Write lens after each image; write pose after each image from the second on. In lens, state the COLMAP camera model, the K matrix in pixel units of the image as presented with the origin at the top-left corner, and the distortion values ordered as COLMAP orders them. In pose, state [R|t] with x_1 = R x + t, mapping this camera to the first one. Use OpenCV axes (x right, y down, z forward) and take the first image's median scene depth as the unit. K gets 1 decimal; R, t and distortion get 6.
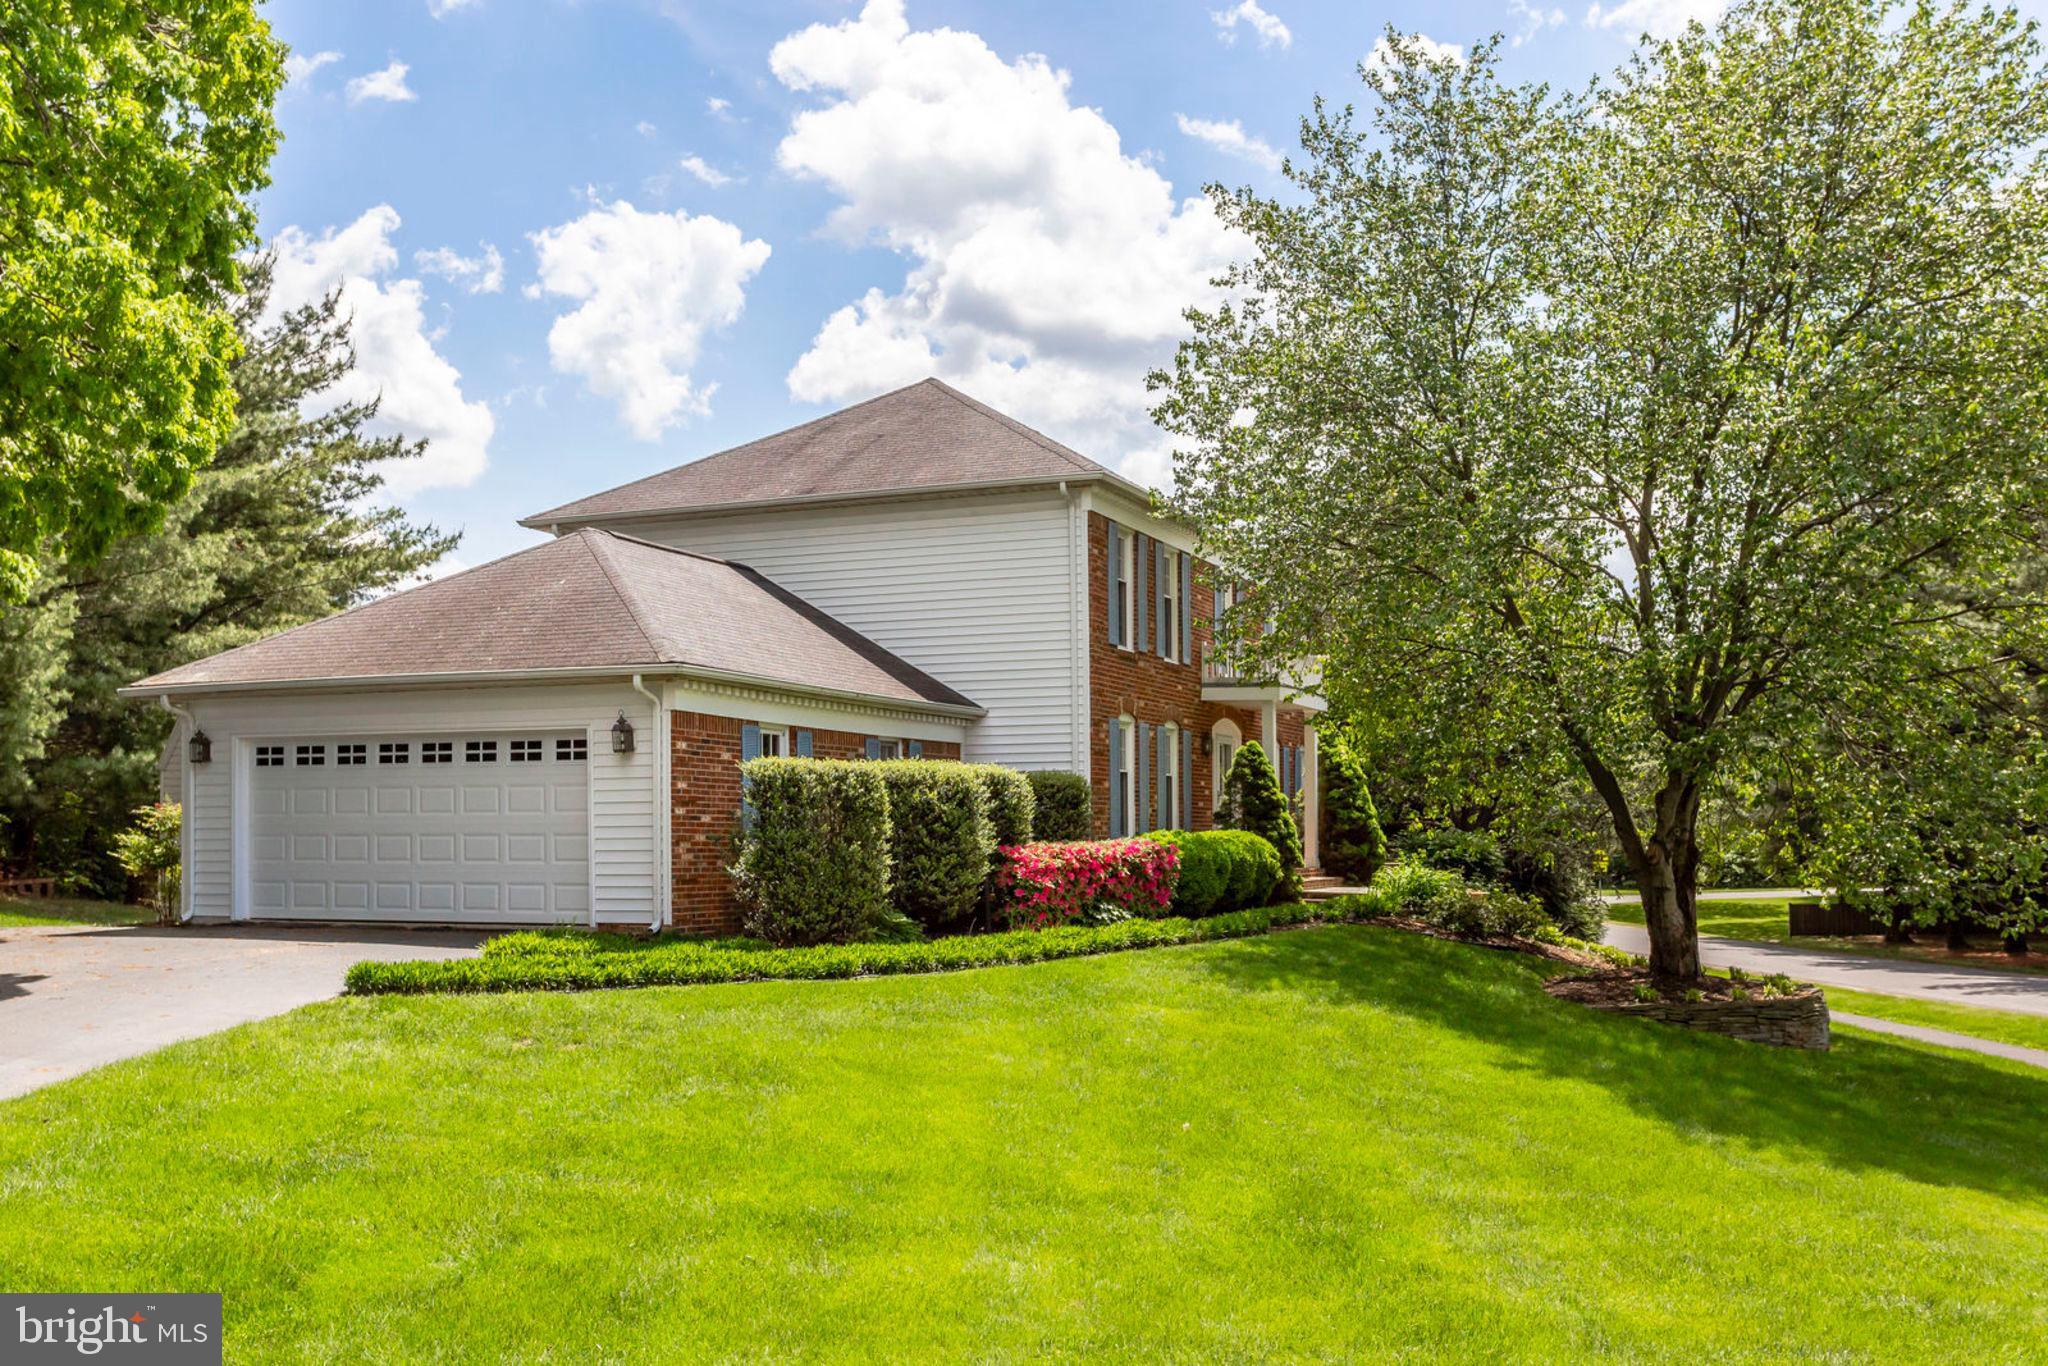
lens RADIAL K [[1939.6, 0, 1021.5], [0, 1939.6, 681.8], [0, 0, 1]] dist [-0.008393, 0.000000]
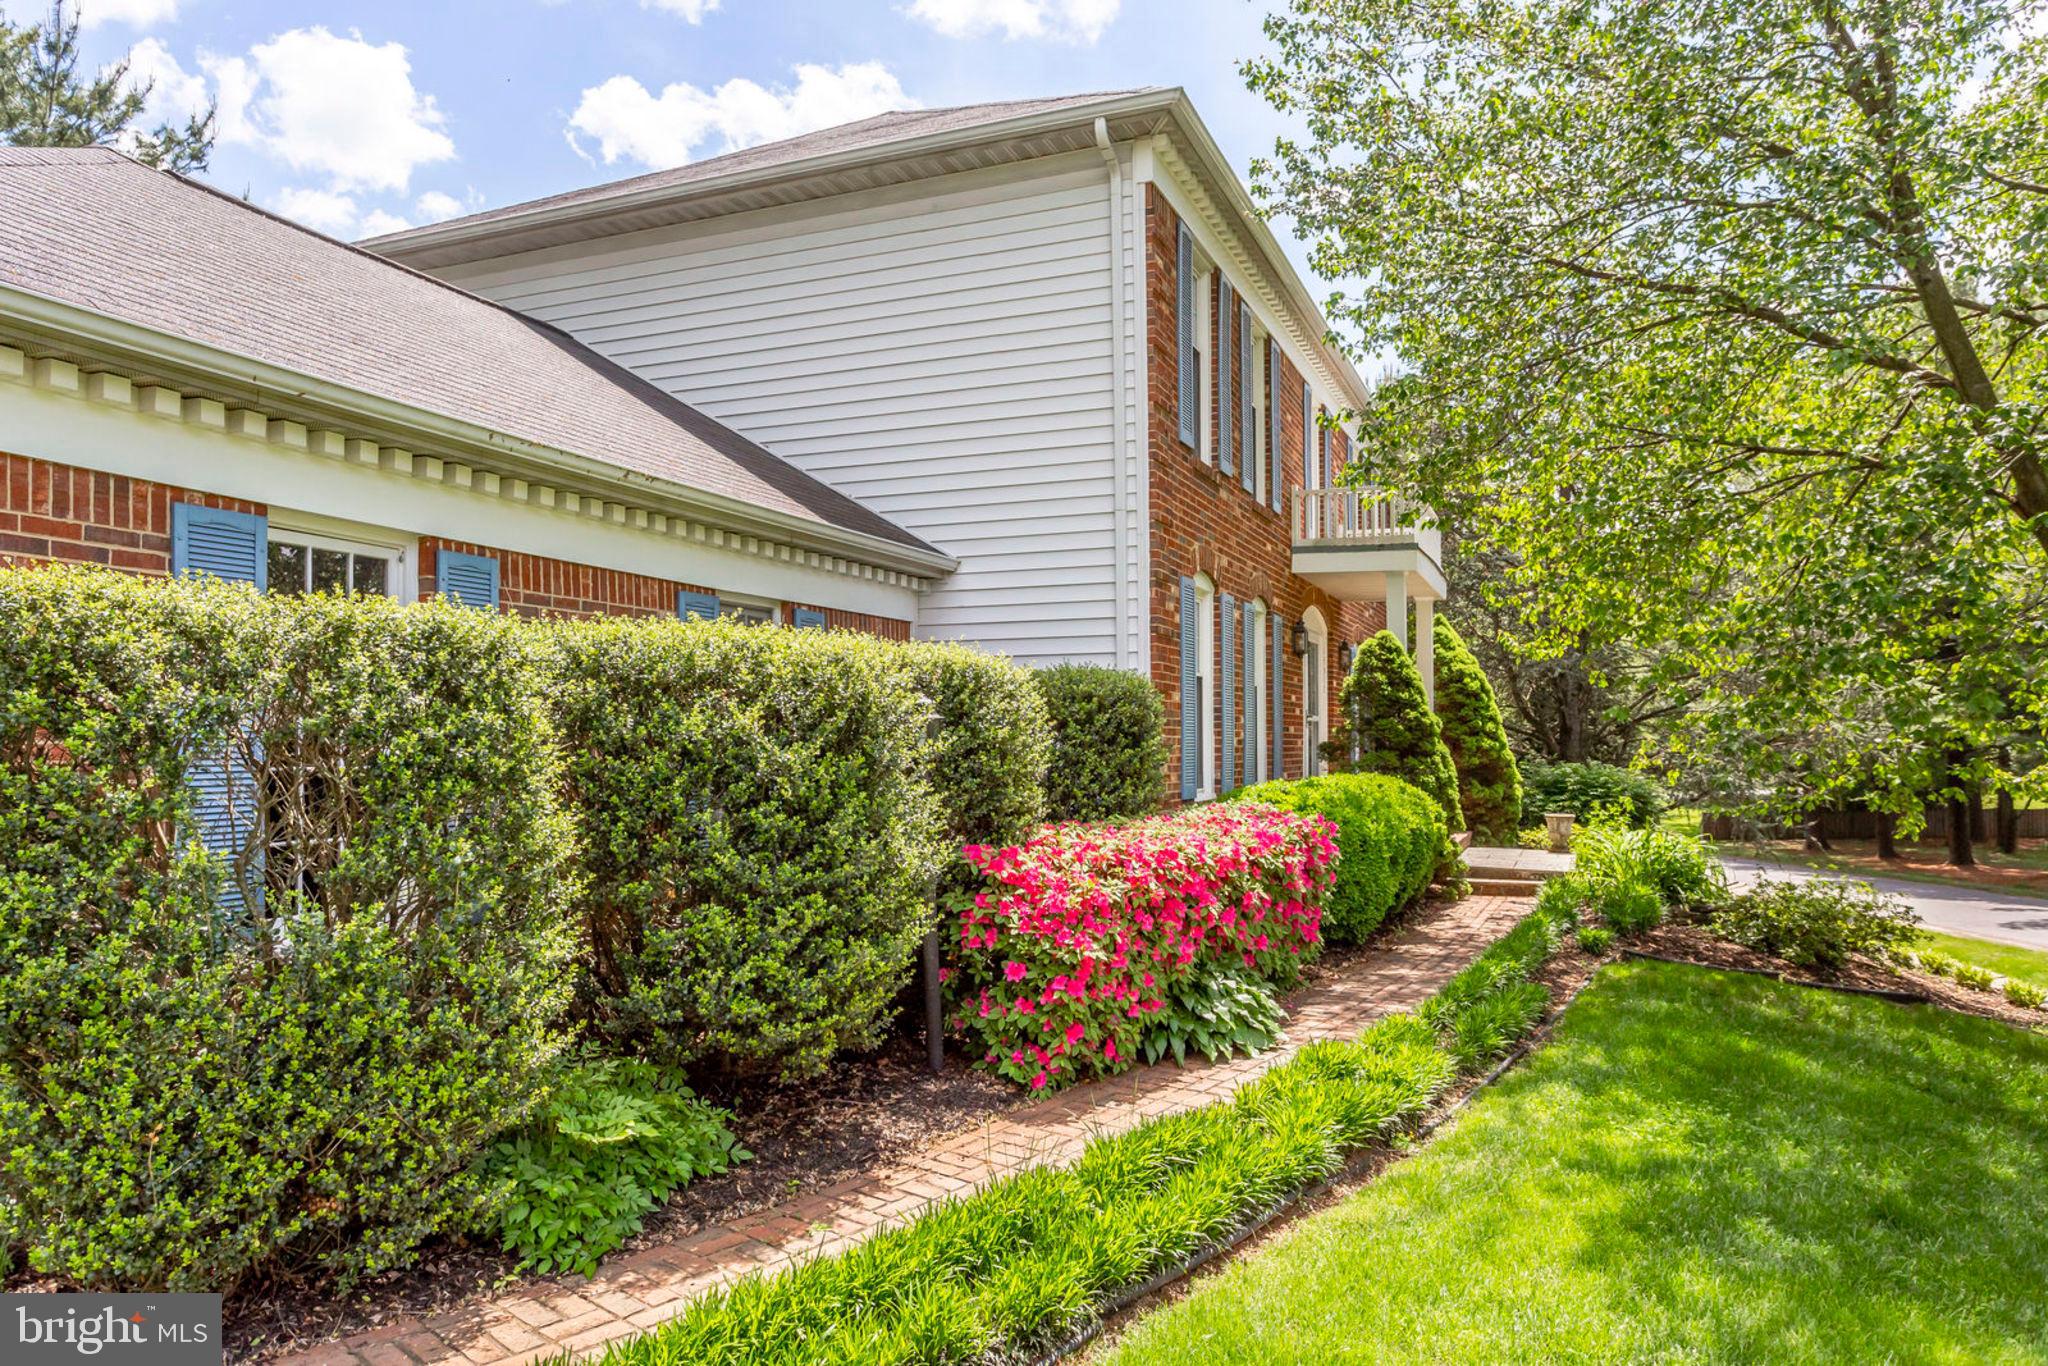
lens RADIAL K [[1383.5, 0, 1022.0], [0, 1383.5, 689.3], [0, 0, 1]] dist [0.000218, 0.000224]
pose [[0.999994, 0.002638, 0.002283, -0.000347], [-0.002729, 0.999162, 0.040837, 0.038120], [-0.002174, -0.040843, 0.999163, 0.665244]]
